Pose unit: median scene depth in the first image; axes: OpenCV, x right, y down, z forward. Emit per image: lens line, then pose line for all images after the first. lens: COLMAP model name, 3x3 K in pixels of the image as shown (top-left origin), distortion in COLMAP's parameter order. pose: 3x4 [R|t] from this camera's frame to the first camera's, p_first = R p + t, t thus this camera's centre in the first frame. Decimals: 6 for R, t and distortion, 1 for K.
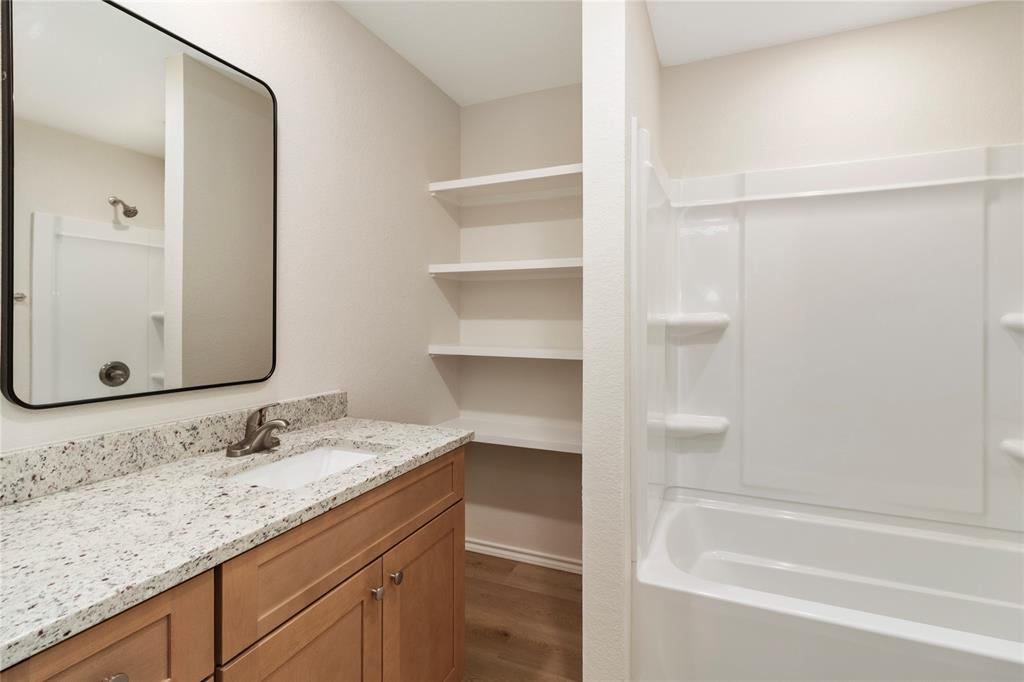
lens RADIAL K [[480.1, 0, 510.9], [0, 480.1, 314.5], [0, 0, 1]] dist [-0.000014, 0.000357]
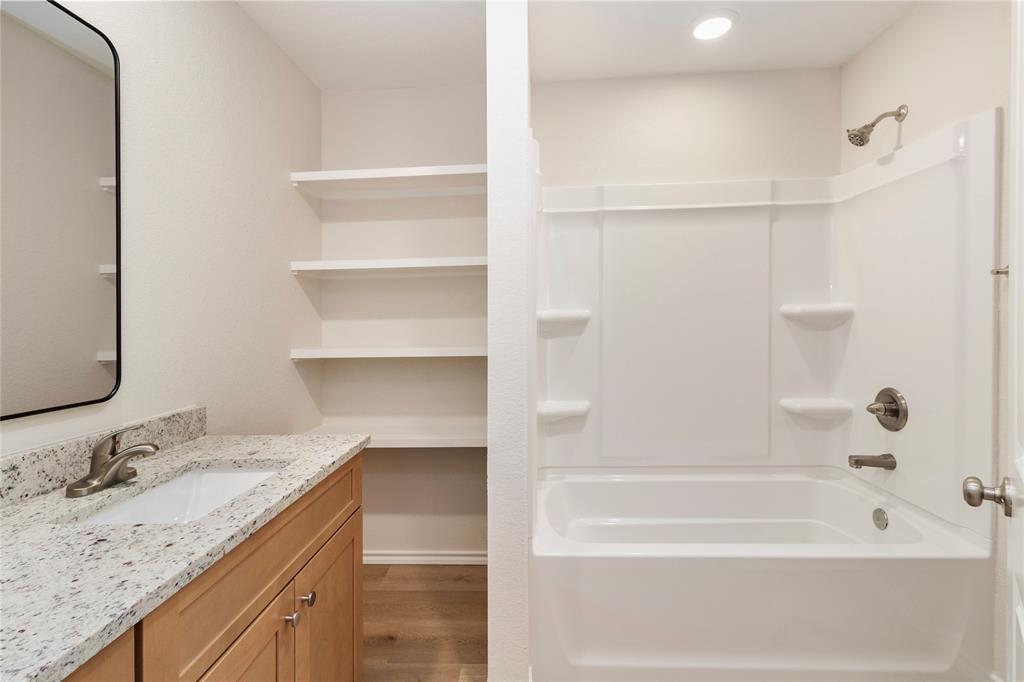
lens RADIAL K [[475.6, 0, 508.7], [0, 475.6, 319.8], [0, 0, 1]] dist [-0.002553, 0.000113]
pose [[0.940014, -0.024713, 0.340241, -0.151663], [0.020332, 0.999658, 0.016434, 0.001688], [-0.340530, -0.008530, 0.940195, 0.010033]]
